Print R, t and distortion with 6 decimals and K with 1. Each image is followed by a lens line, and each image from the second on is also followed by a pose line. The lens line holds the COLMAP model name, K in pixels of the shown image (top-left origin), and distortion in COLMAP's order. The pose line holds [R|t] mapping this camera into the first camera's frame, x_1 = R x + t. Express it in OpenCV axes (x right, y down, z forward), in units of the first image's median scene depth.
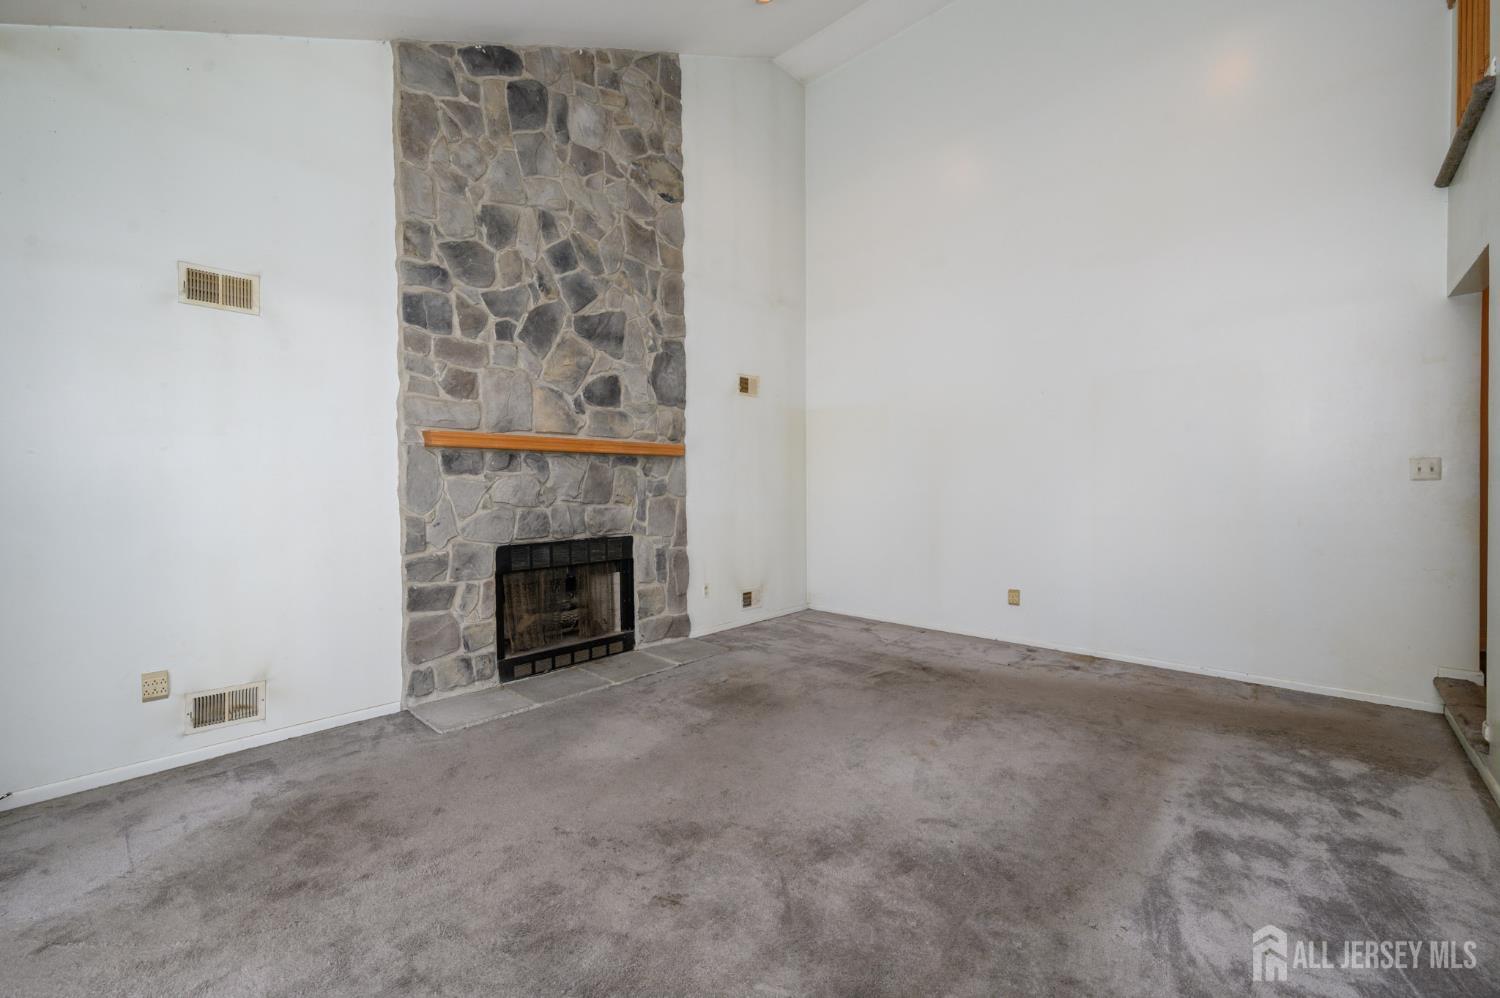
lens RADIAL K [[591.1, 0, 747.6], [0, 591.1, 493.0], [0, 0, 1]] dist [-0.003527, 0.000367]
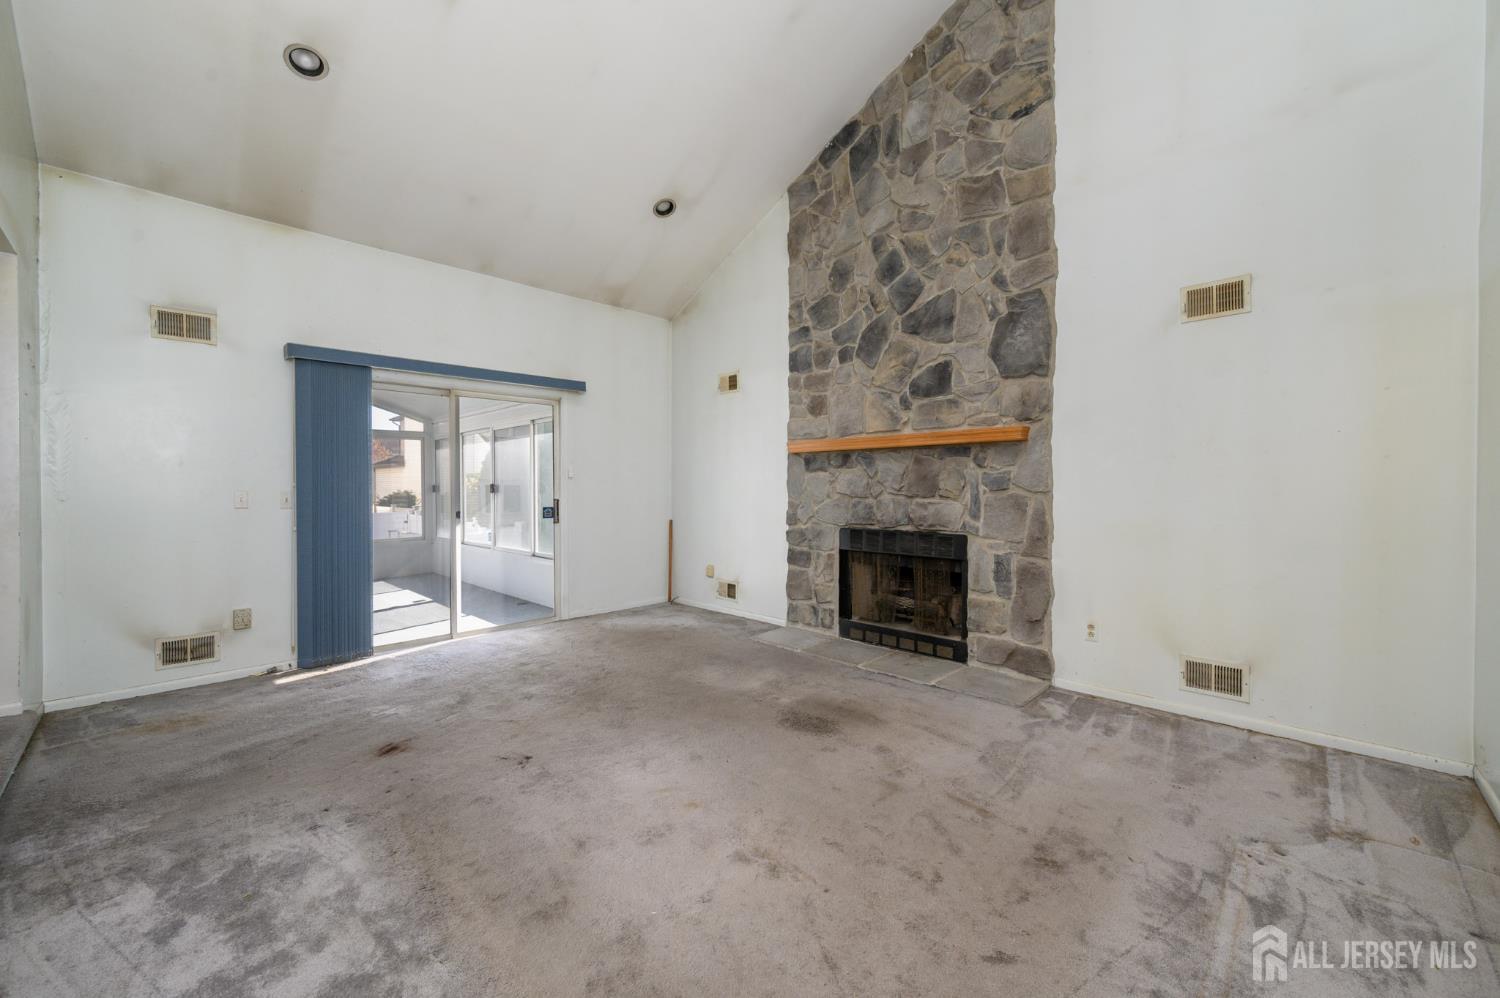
lens RADIAL K [[591.1, 0, 763.0], [0, 591.1, 493.8], [0, 0, 1]] dist [-0.003527, 0.000367]
pose [[-0.011362, 0.017118, -0.999789, 0.763877], [-0.010295, 0.999798, 0.017235, -0.002547], [0.999882, 0.010489, -0.011184, 0.770441]]
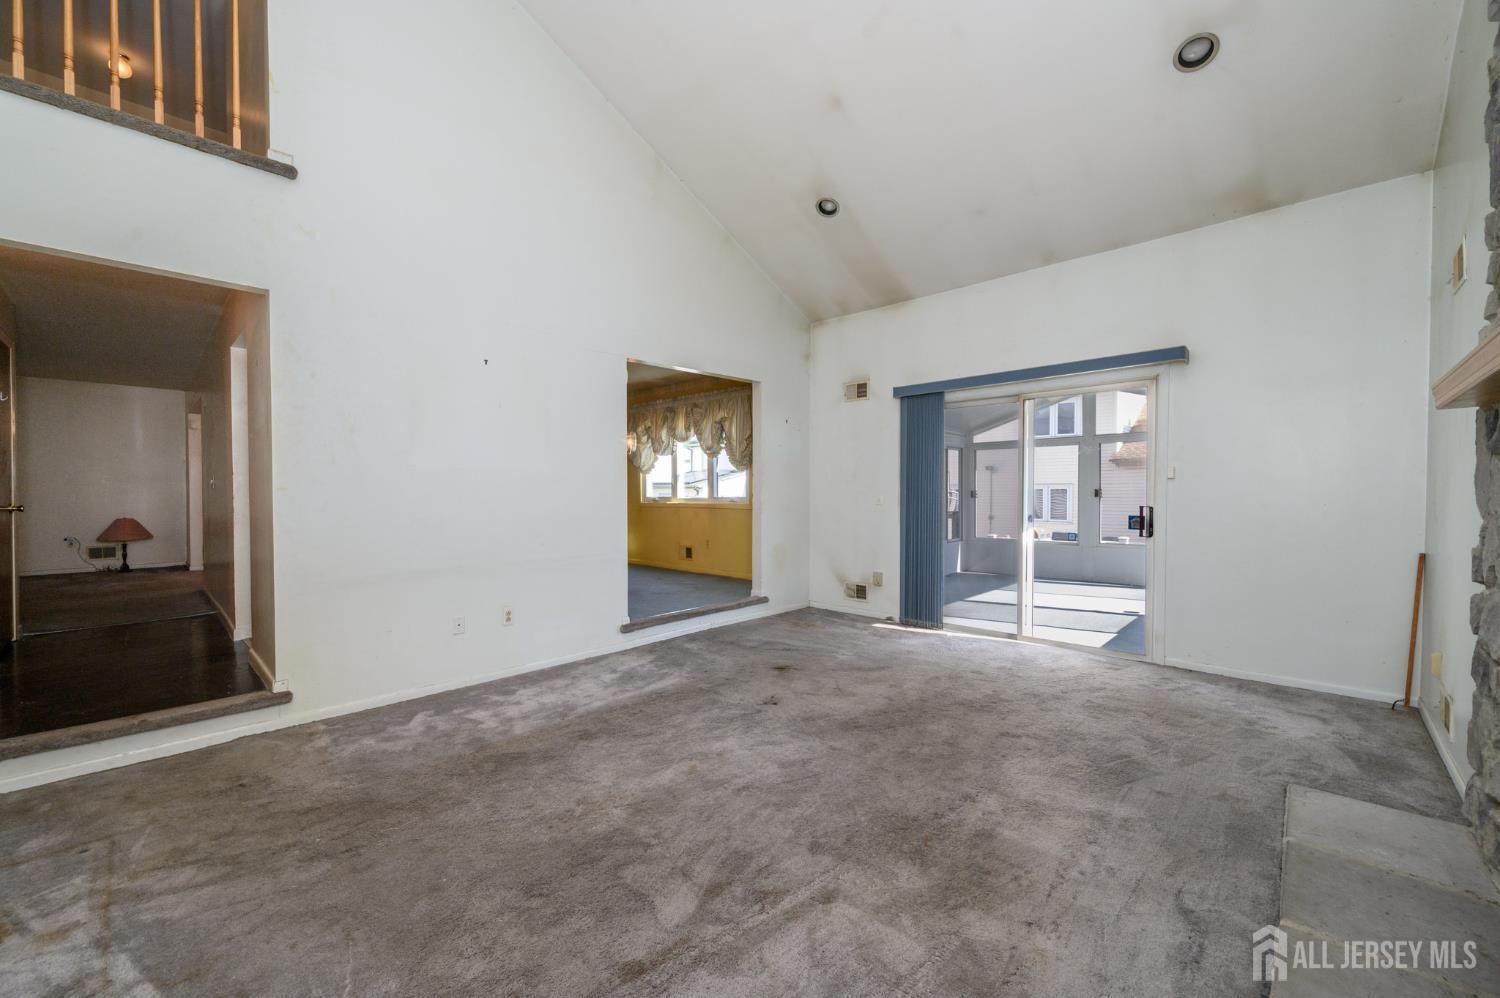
lens RADIAL K [[591.1, 0, 742.2], [0, 591.1, 501.4], [0, 0, 1]] dist [-0.003527, 0.000367]
pose [[-0.999614, 0.003848, 0.027504, 0.146344], [0.004545, 0.999668, 0.025355, -0.000740], [-0.027397, 0.025470, -0.999300, 1.322002]]
